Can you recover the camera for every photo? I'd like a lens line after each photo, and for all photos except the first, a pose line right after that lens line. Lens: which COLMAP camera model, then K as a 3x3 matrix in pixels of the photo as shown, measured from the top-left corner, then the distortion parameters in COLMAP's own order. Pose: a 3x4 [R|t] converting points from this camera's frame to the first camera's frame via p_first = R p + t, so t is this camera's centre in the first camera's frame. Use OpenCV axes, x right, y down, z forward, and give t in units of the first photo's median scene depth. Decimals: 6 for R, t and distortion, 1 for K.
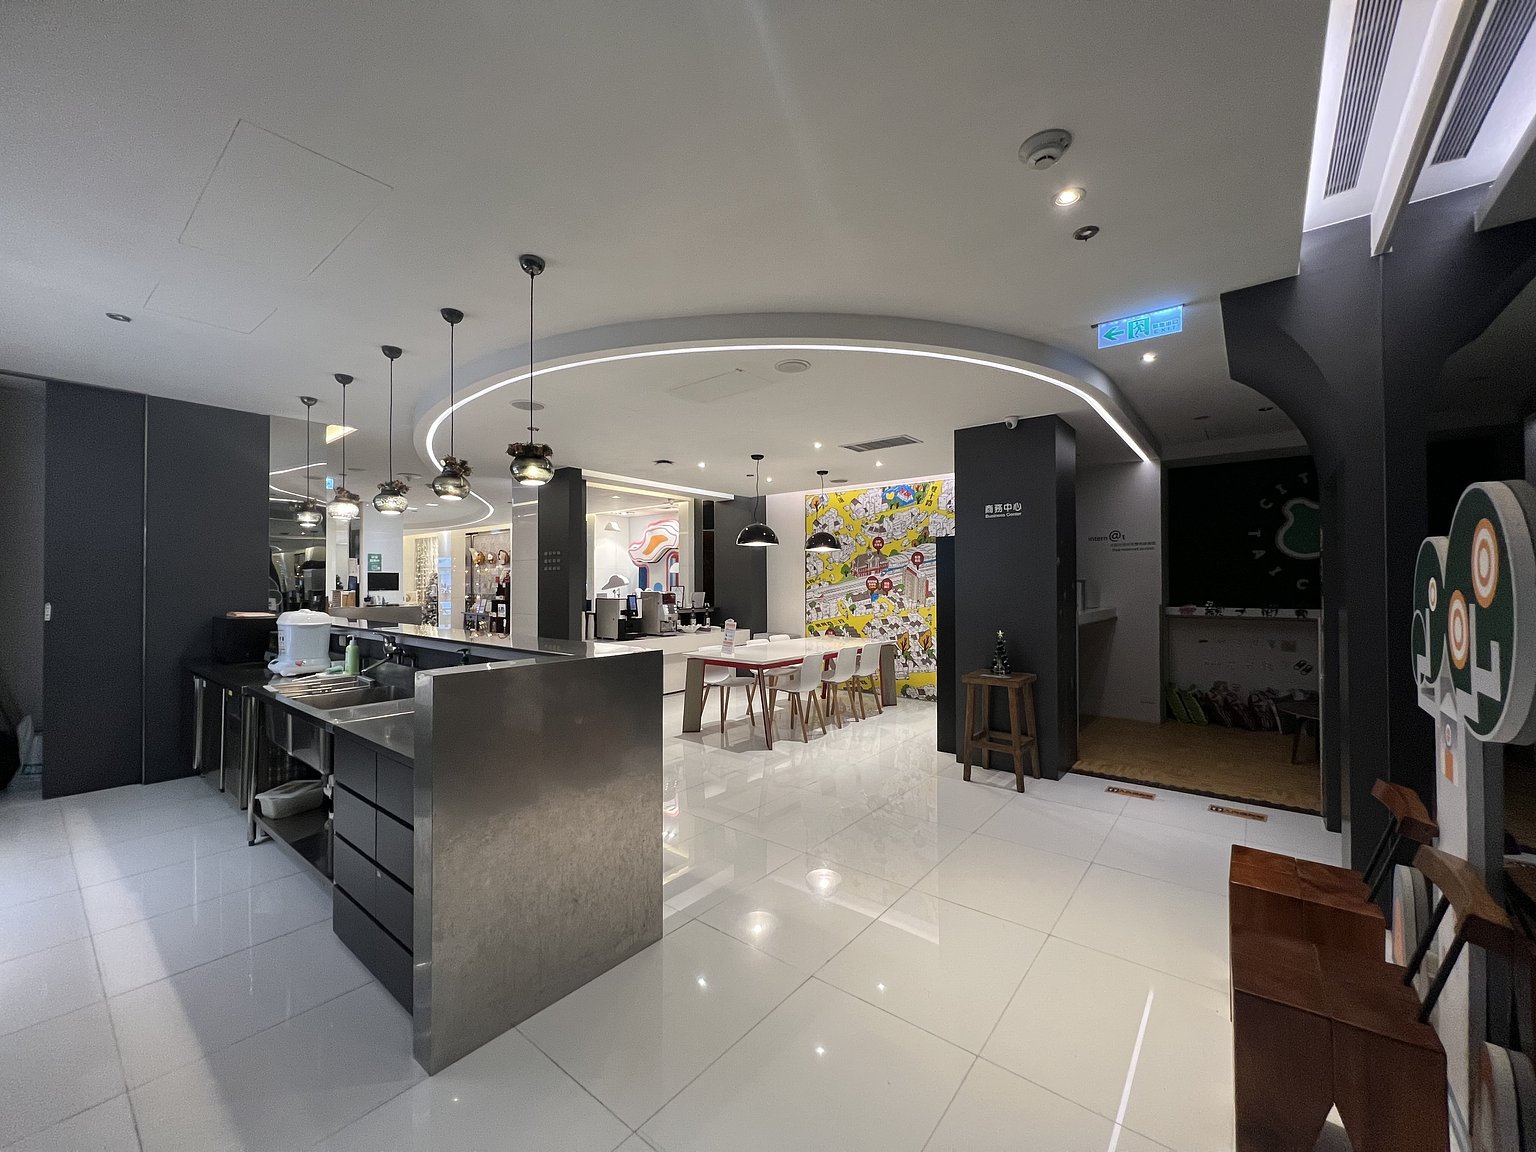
lens RADIAL K [[613.8, 0, 768.0], [0, 613.8, 576.0], [0, 0, 1]] dist [0.001462, 0.055103]
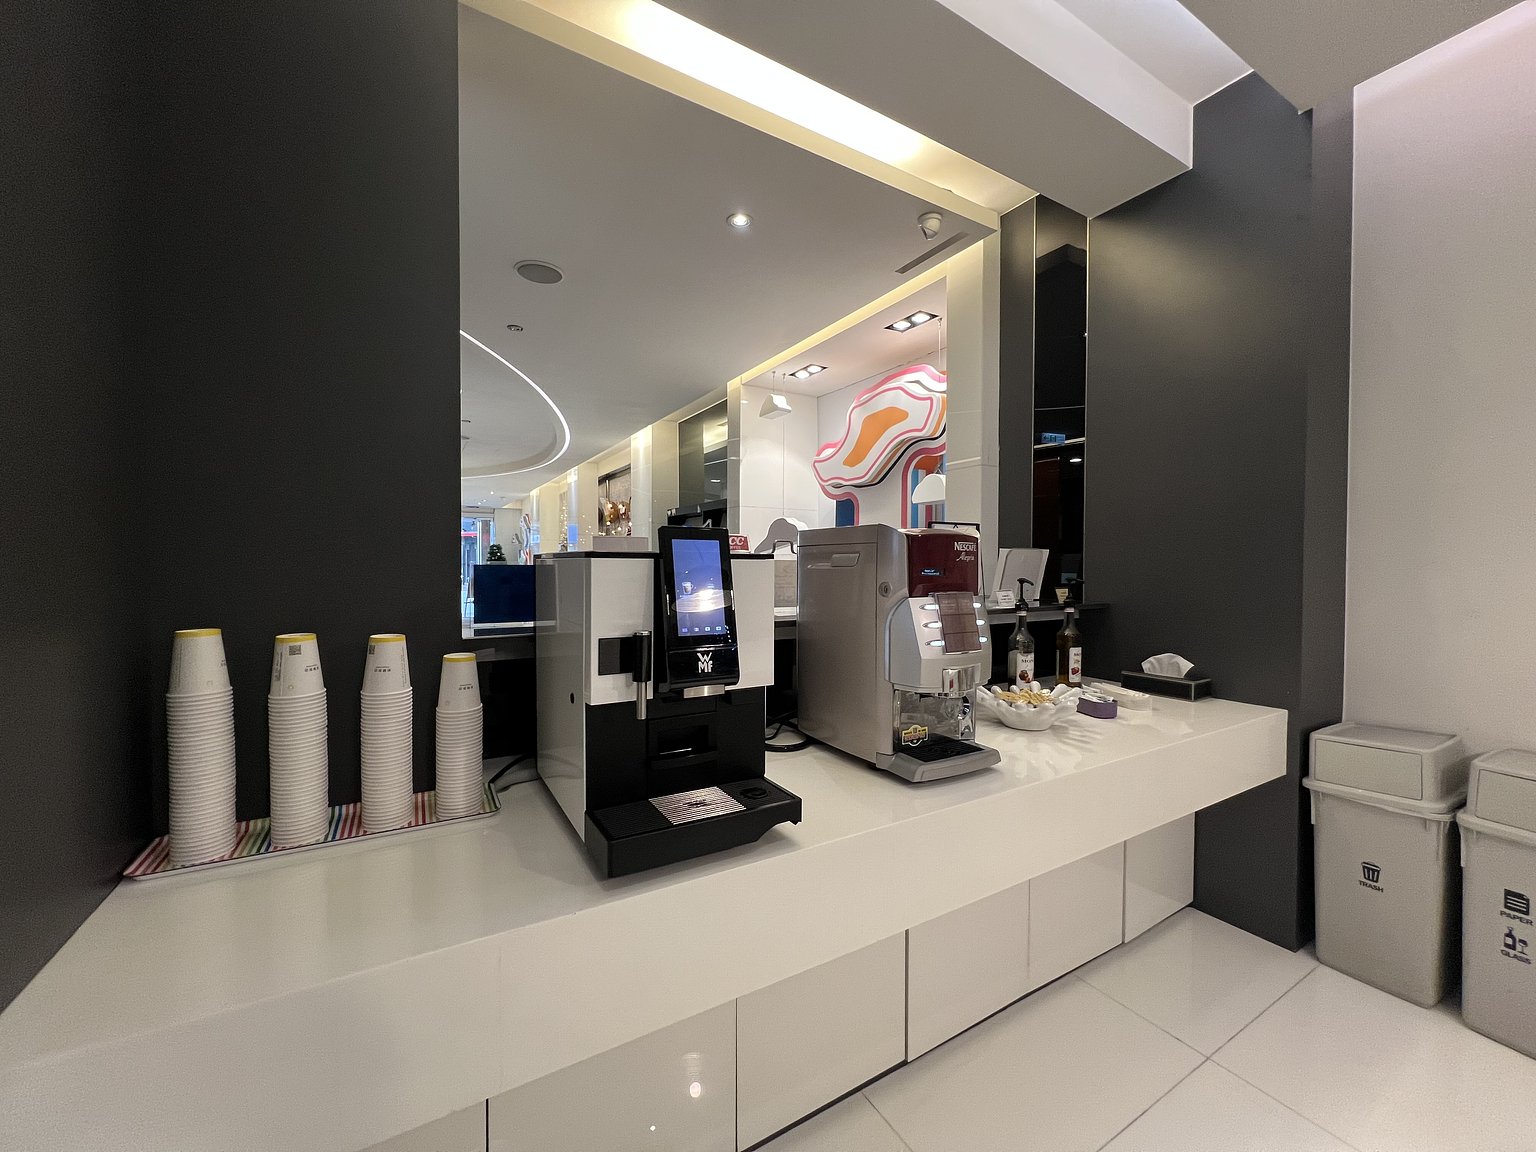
lens RADIAL K [[613.8, 0, 768.0], [0, 613.8, 576.0], [0, 0, 1]] dist [0.001462, 0.055103]
pose [[0.937219, 0.013780, -0.348470, -0.111861], [-0.002912, 0.999493, 0.031691, 0.026490], [0.348730, -0.028687, 0.936784, 0.620566]]
